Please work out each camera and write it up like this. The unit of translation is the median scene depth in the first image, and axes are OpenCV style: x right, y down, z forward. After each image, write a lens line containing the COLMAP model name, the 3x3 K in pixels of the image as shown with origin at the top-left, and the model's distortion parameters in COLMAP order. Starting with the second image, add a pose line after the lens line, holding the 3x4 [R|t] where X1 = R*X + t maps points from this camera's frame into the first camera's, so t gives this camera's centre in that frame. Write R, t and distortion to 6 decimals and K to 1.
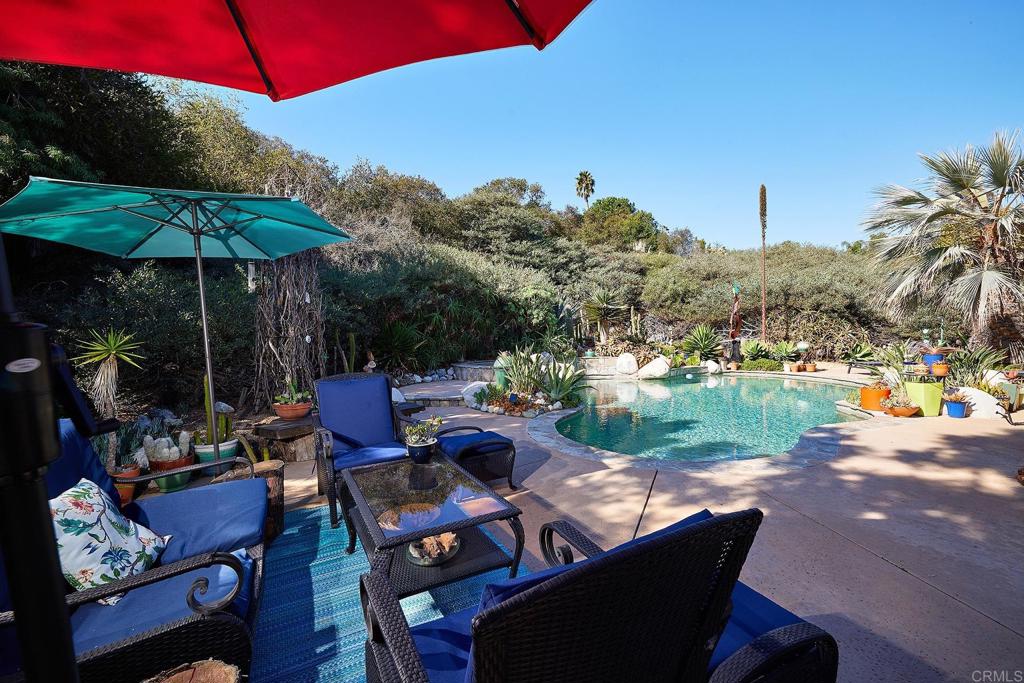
lens RADIAL K [[440.8, 0, 518.2], [0, 440.8, 343.6], [0, 0, 1]] dist [0.003711, -0.000781]
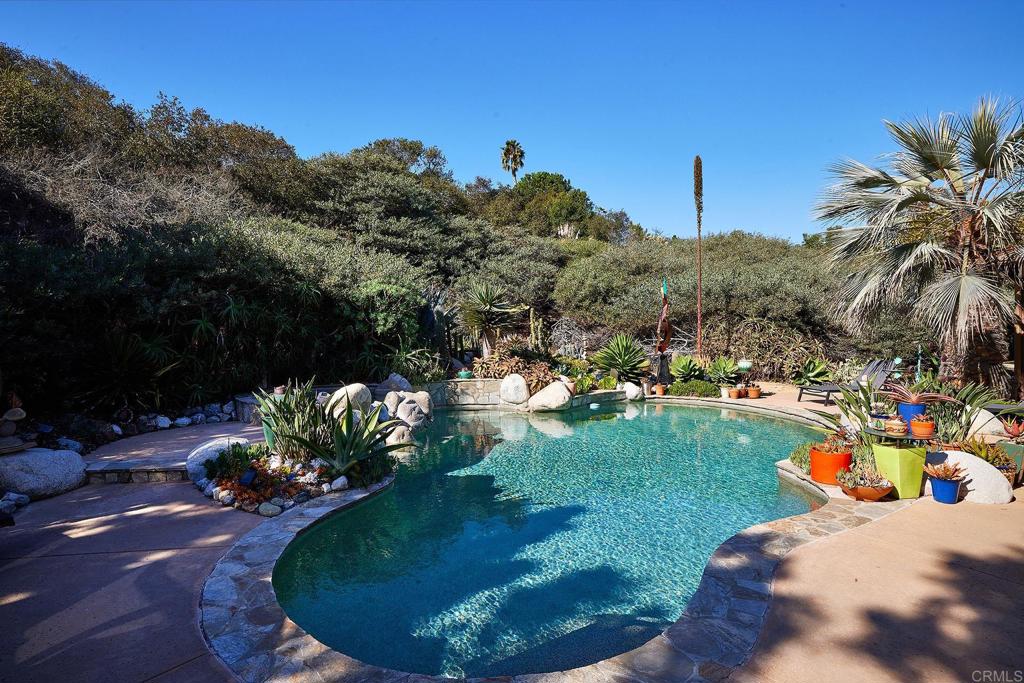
lens RADIAL K [[488.3, 0, 505.2], [0, 488.3, 332.0], [0, 0, 1]] dist [-0.018734, 0.007043]
pose [[0.995996, 0.014724, 0.088176, 0.144628], [-0.013994, 0.999863, -0.008882, -0.036908], [-0.088294, 0.007612, 0.996065, 0.179991]]
